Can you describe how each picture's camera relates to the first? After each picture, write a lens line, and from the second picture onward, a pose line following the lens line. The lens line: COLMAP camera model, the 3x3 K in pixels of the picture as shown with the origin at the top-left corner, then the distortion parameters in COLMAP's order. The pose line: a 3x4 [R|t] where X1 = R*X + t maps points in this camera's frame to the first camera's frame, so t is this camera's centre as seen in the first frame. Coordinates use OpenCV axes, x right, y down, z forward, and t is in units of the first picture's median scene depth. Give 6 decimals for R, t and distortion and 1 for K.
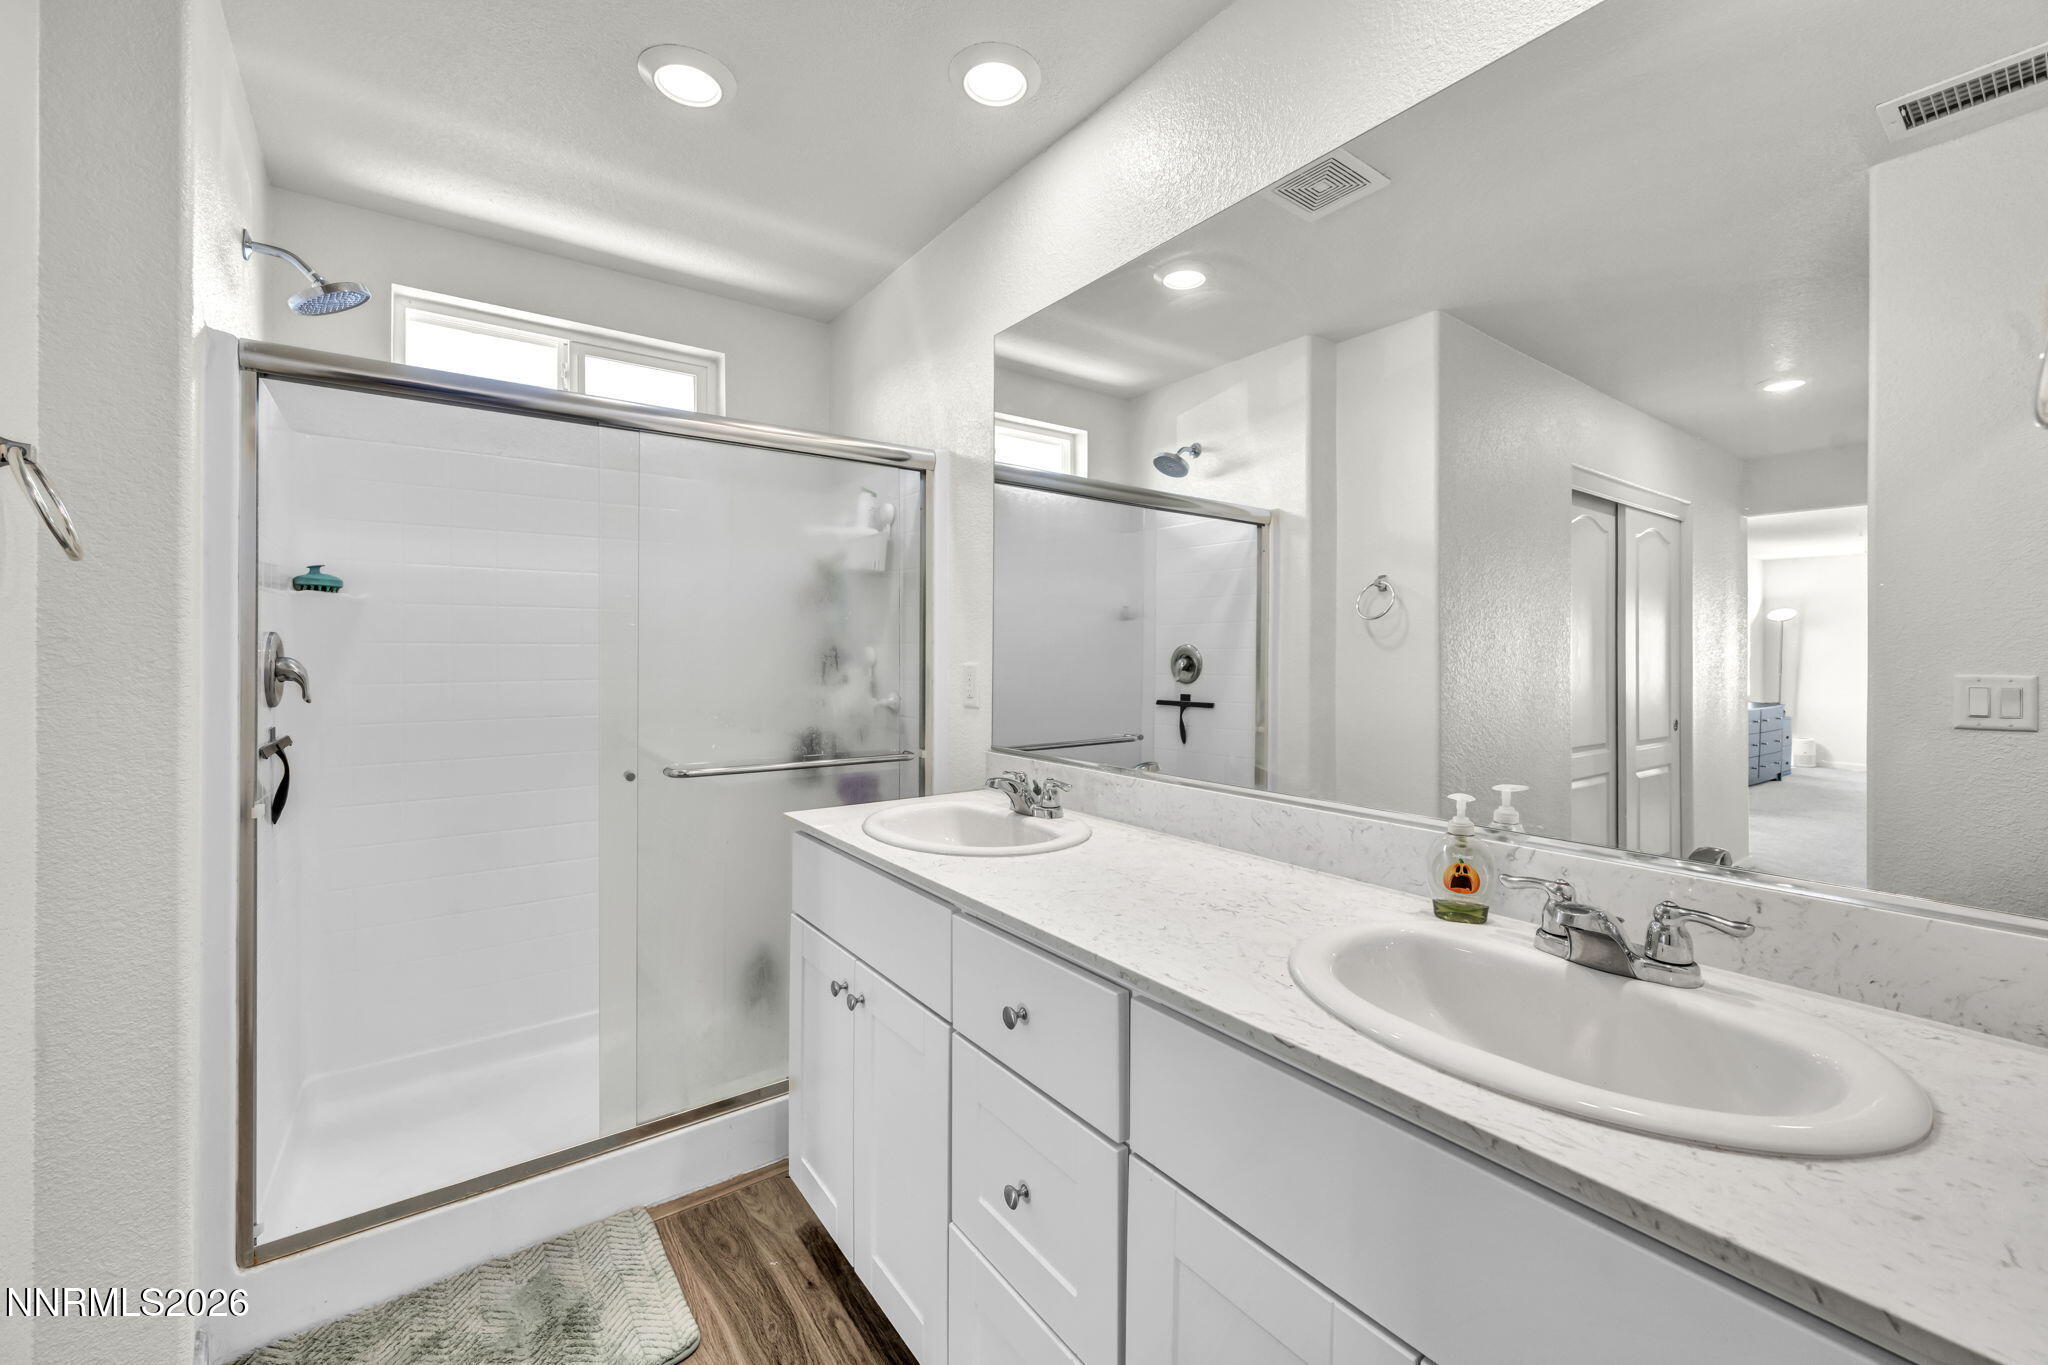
lens RADIAL K [[821.5, 0, 1035.2], [0, 821.5, 651.6], [0, 0, 1]] dist [-0.000134, -0.000090]
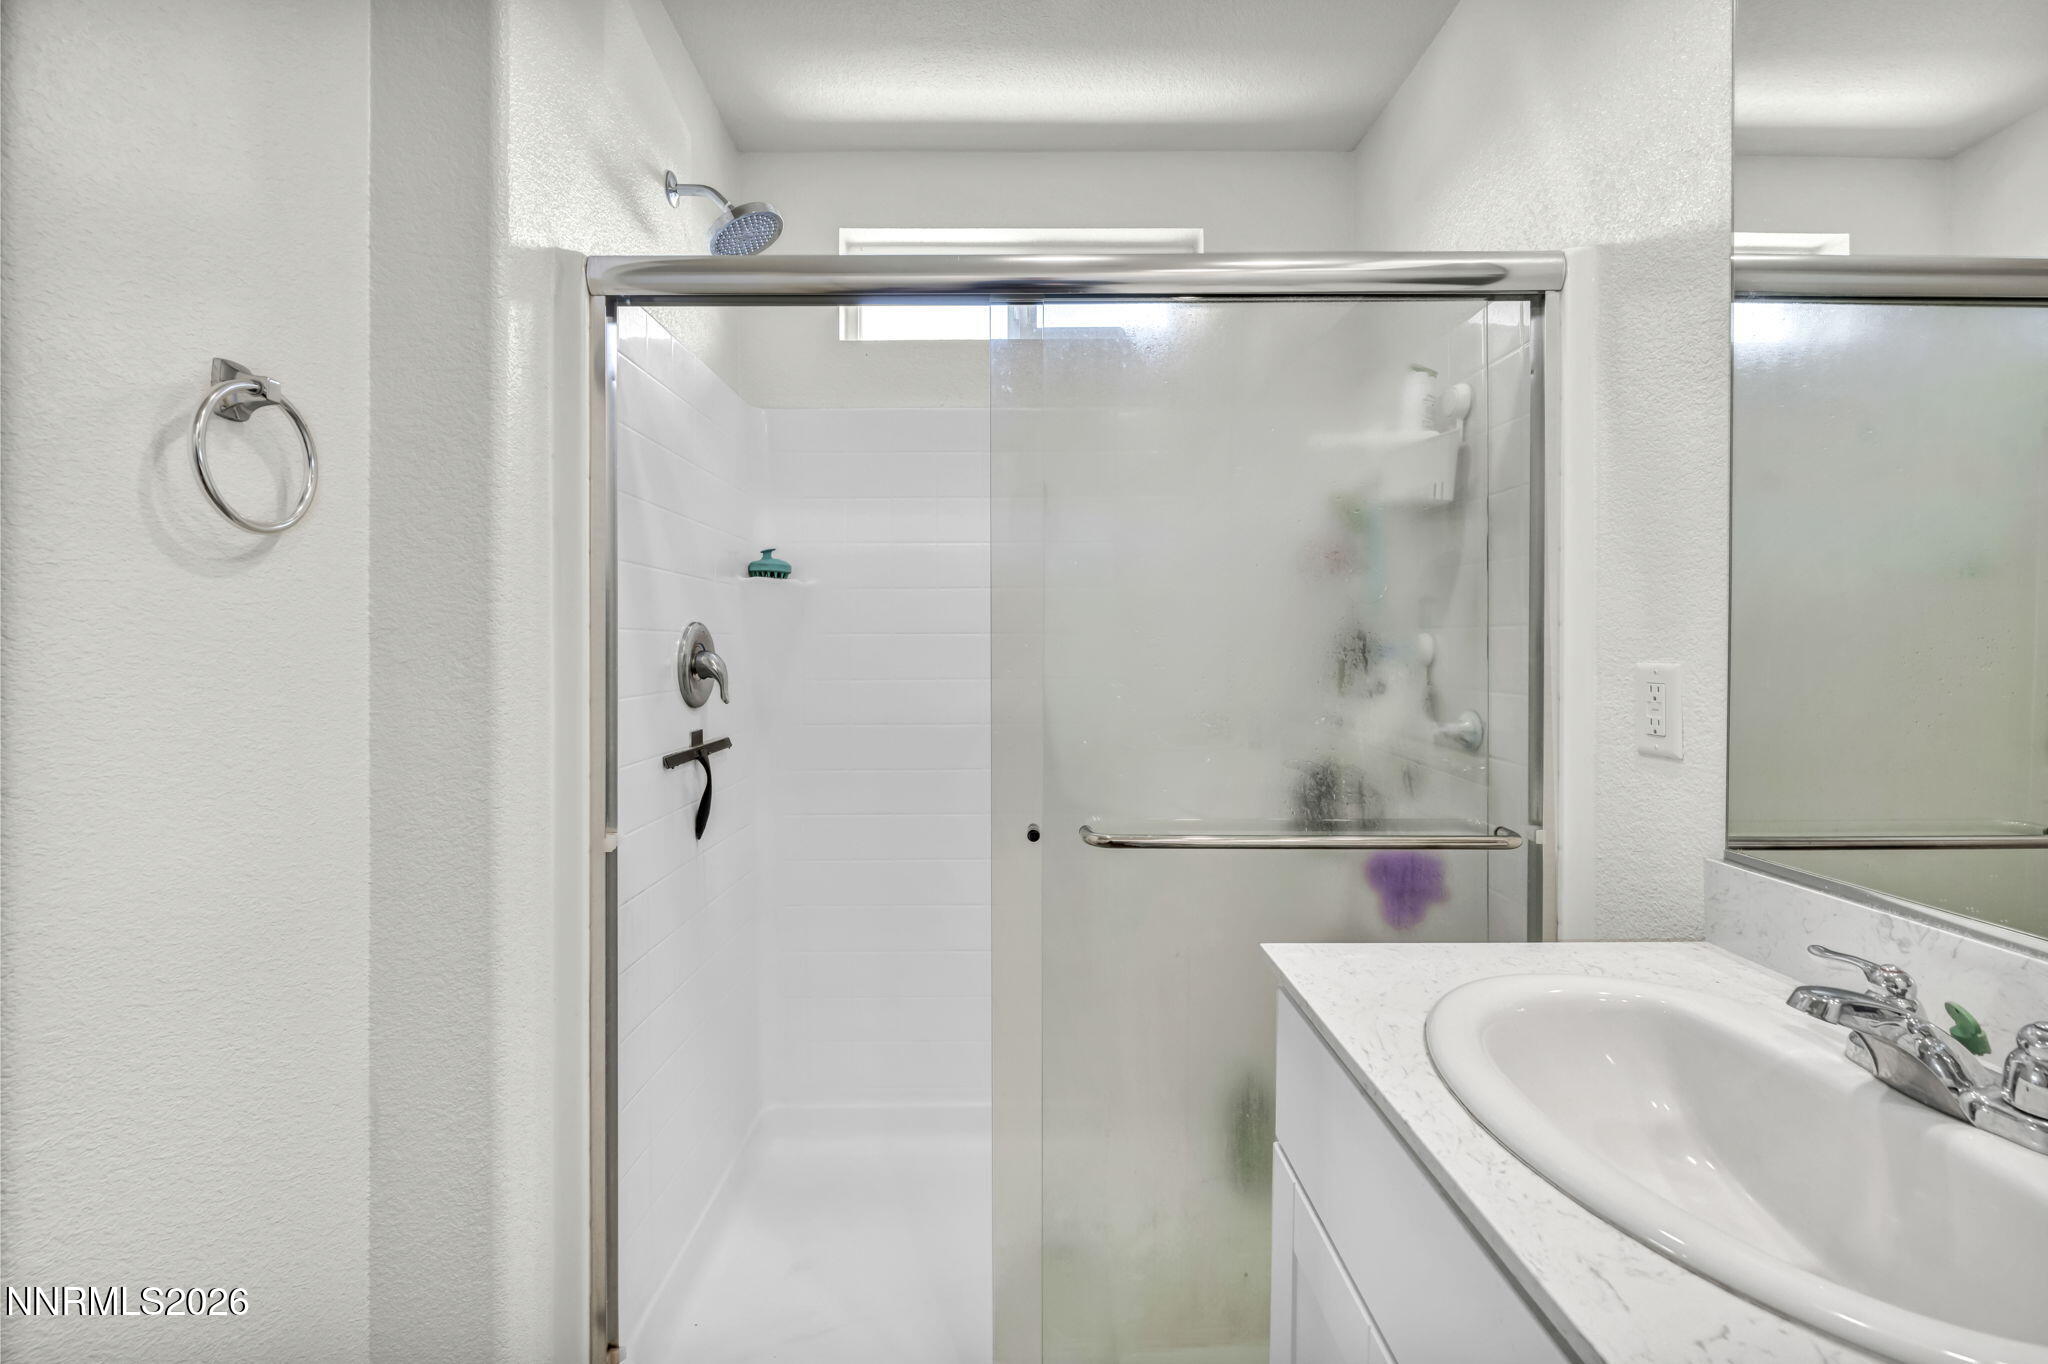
lens RADIAL K [[821.5, 0, 1035.2], [0, 821.5, 651.1], [0, 0, 1]] dist [-0.000134, -0.000090]
pose [[0.812826, 0.001941, -0.582504, -0.097688], [0.004509, 0.999944, 0.009623, 0.000387], [0.582489, -0.010449, 0.812771, 0.411848]]
